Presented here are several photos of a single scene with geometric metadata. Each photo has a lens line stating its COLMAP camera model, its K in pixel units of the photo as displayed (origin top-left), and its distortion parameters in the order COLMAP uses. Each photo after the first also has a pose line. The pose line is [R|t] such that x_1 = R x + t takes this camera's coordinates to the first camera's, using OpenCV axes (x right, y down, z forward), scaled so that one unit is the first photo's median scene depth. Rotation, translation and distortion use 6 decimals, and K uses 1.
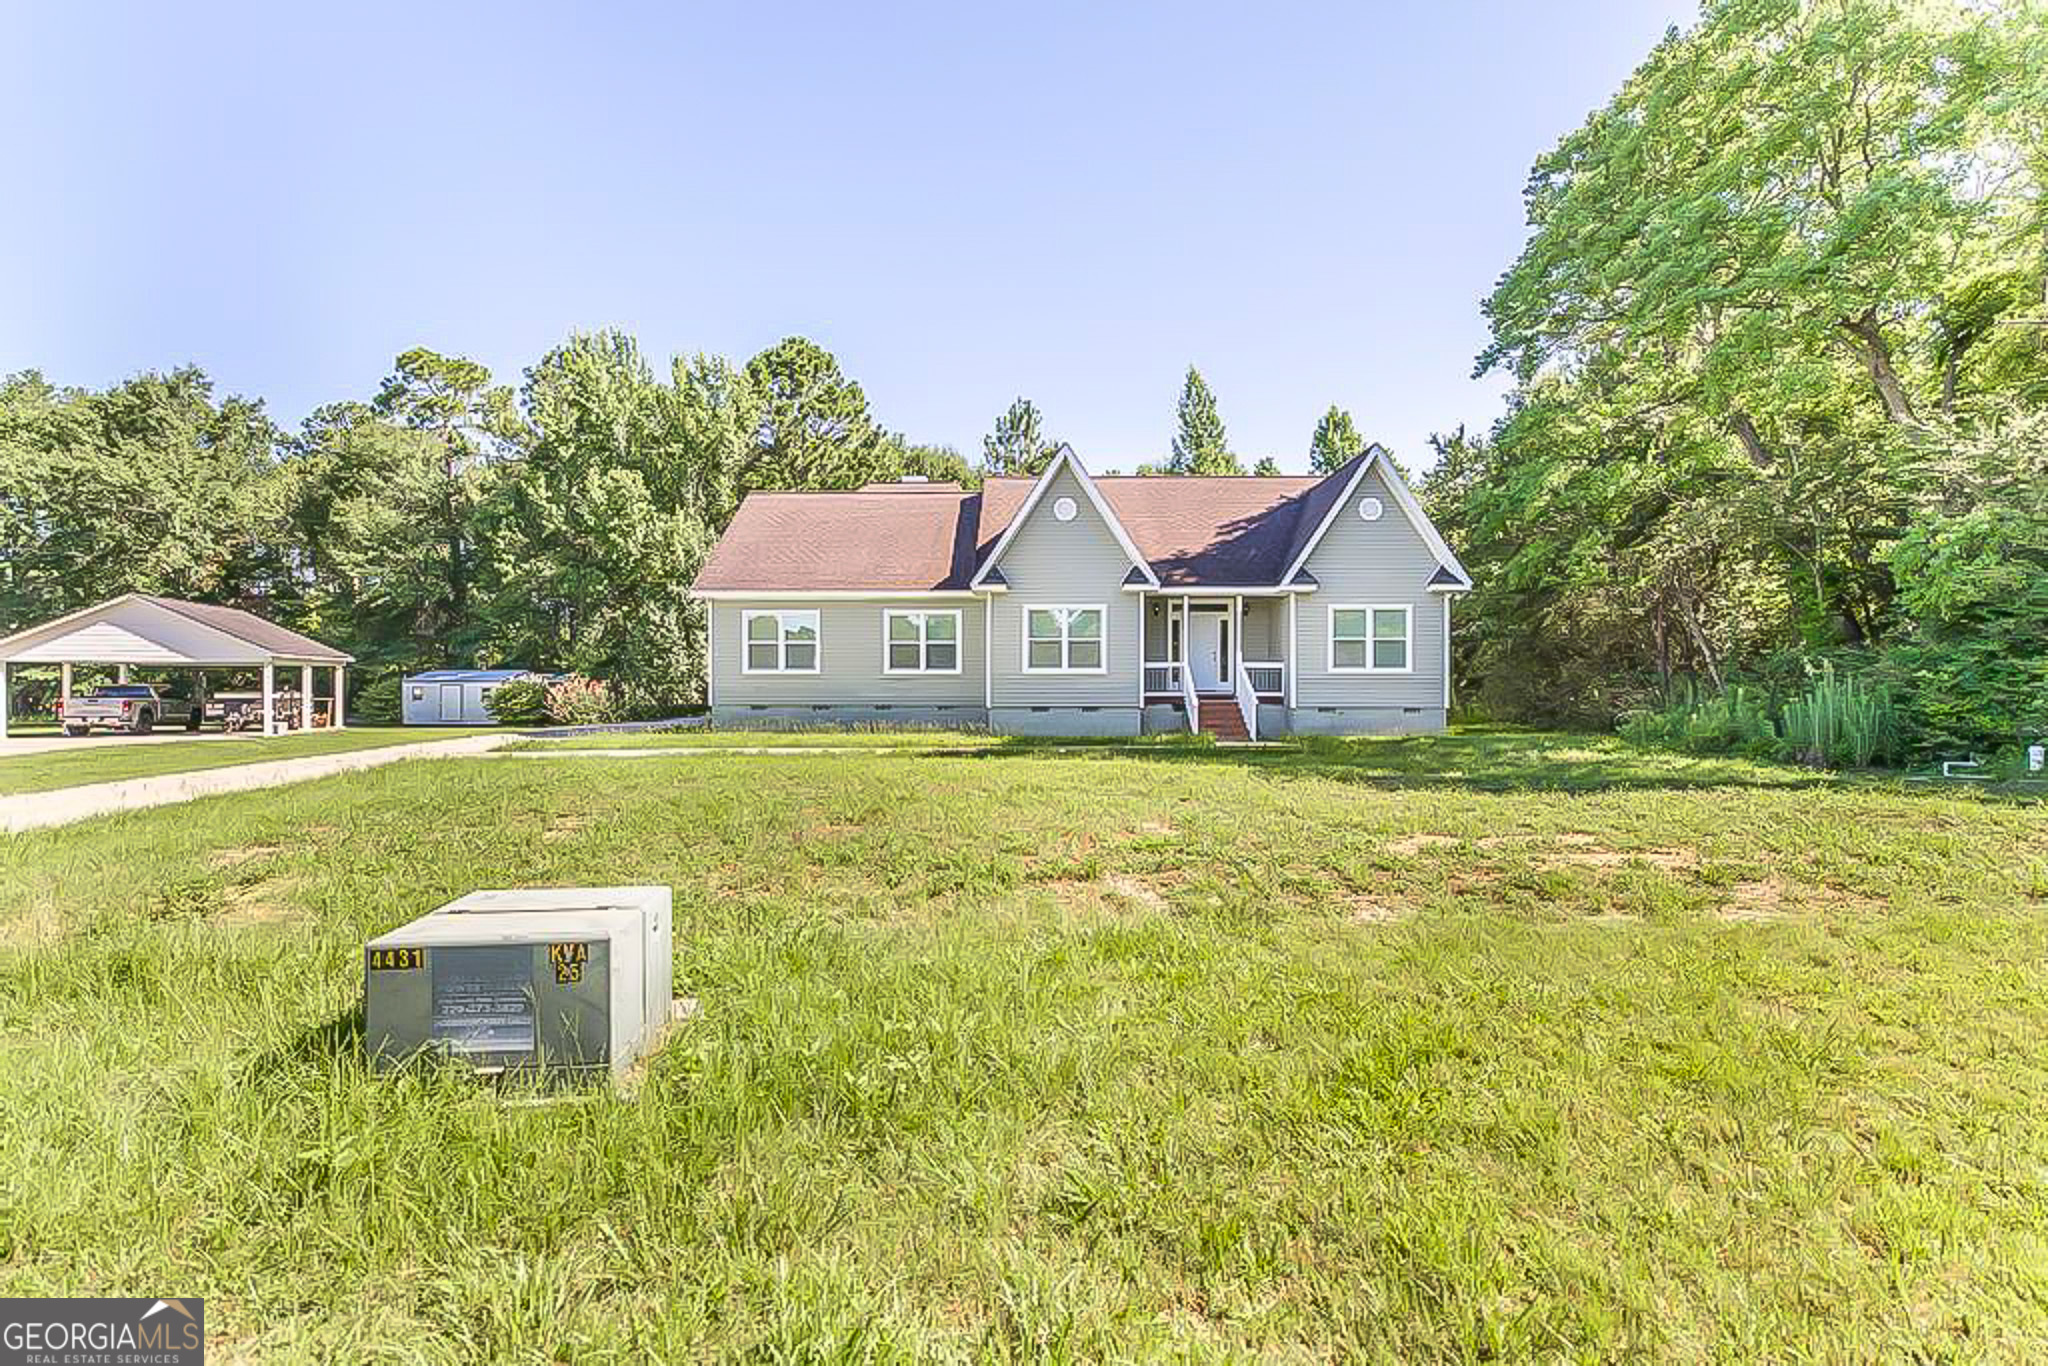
lens RADIAL K [[886.4, 0, 1024.0], [0, 886.4, 683.0], [0, 0, 1]] dist [0.004459, -0.000158]
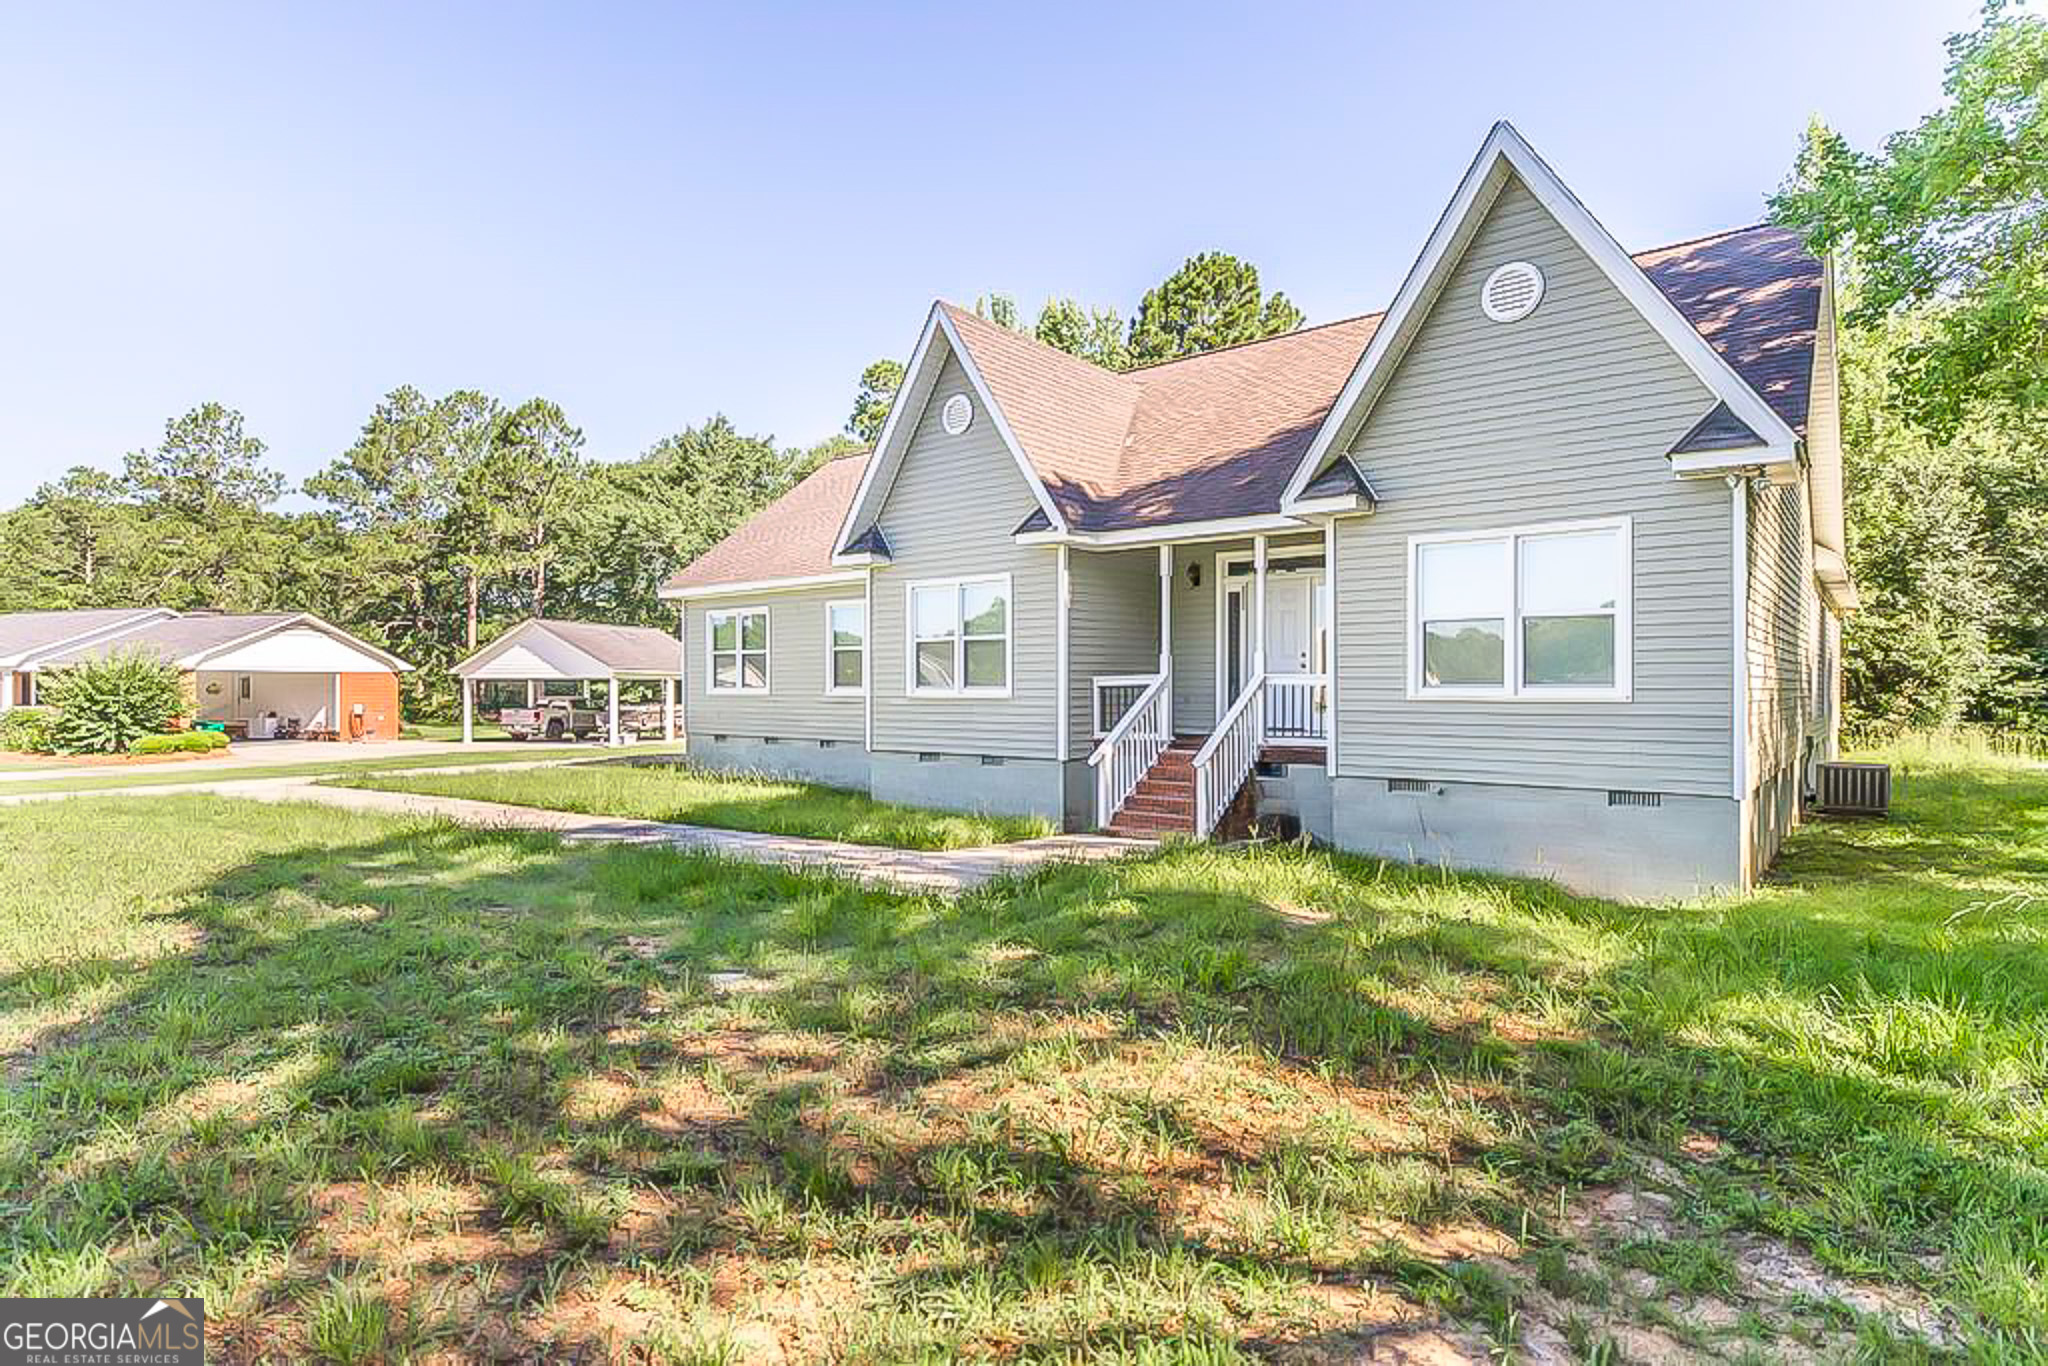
lens RADIAL K [[1053.5, 0, 1024.0], [0, 1053.5, 683.0], [0, 0, 1]] dist [-0.000050, 0.000056]
pose [[0.775955, -0.001898, -0.630785, 0.465806], [-0.002846, 0.999975, -0.006510, -0.013742], [0.630782, 0.006847, 0.775930, 0.442069]]
